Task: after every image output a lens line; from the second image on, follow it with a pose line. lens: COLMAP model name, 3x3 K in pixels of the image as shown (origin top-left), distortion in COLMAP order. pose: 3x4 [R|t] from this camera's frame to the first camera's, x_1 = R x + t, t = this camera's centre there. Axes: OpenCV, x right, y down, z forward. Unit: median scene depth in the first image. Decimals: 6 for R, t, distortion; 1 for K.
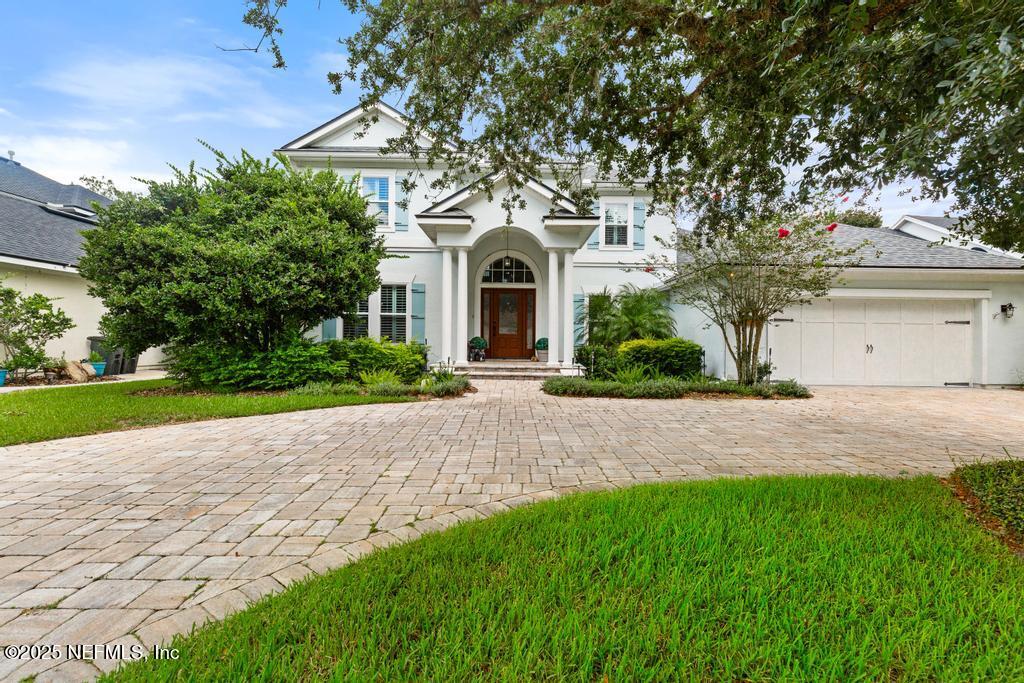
lens RADIAL K [[476.7, 0, 509.8], [0, 476.7, 340.6], [0, 0, 1]] dist [0.008363, -0.000344]
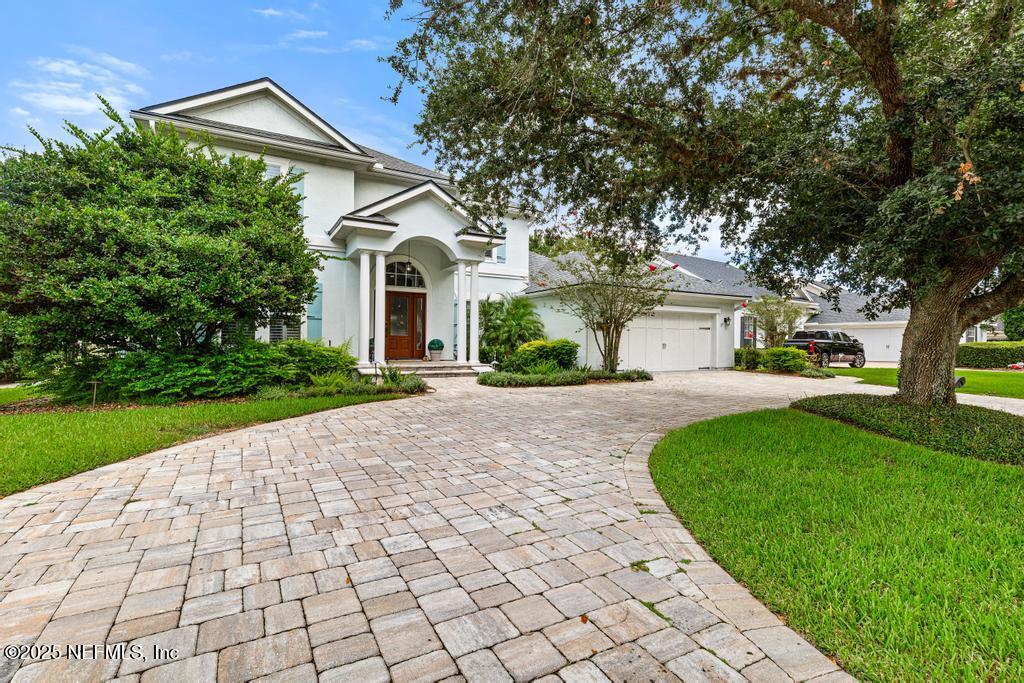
lens RADIAL K [[502.7, 0, 518.8], [0, 502.7, 338.2], [0, 0, 1]] dist [0.010160, -0.000357]
pose [[0.861071, -0.002005, 0.508481, -0.429783], [0.005172, 0.999975, -0.004817, -0.001841], [-0.508458, 0.006778, 0.861060, -0.094331]]
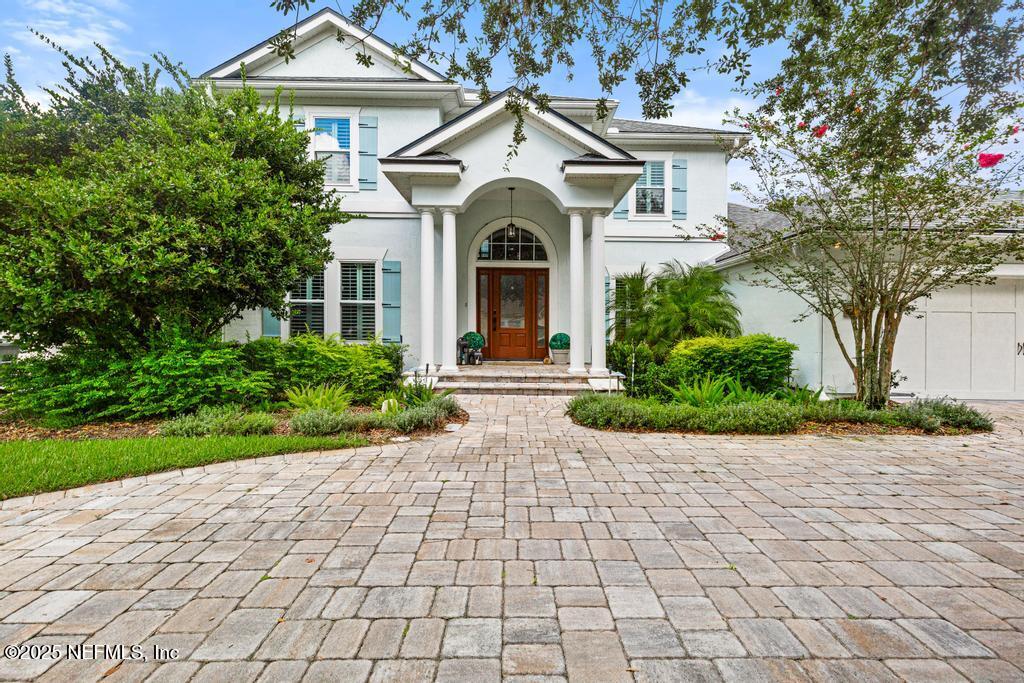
lens RADIAL K [[471.7, 0, 514.5], [0, 471.7, 325.4], [0, 0, 1]] dist [0.013827, -0.000105]
pose [[0.999938, -0.003162, 0.010697, -0.010429], [0.003282, 0.999932, -0.011148, -0.012063], [-0.010661, 0.011182, 0.999881, 0.319150]]
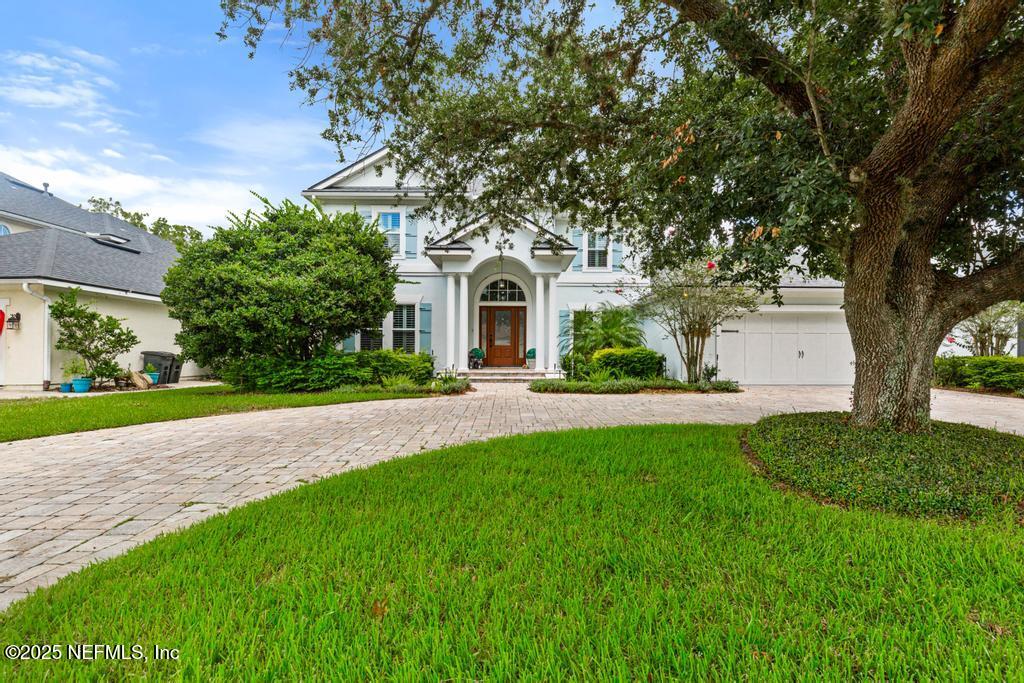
lens RADIAL K [[502.7, 0, 518.8], [0, 502.7, 338.2], [0, 0, 1]] dist [0.010160, -0.000357]
pose [[0.999789, -0.010226, 0.017787, 0.017371], [0.010811, 0.999393, -0.033109, 0.011913], [-0.017438, 0.033294, 0.999293, -0.284068]]
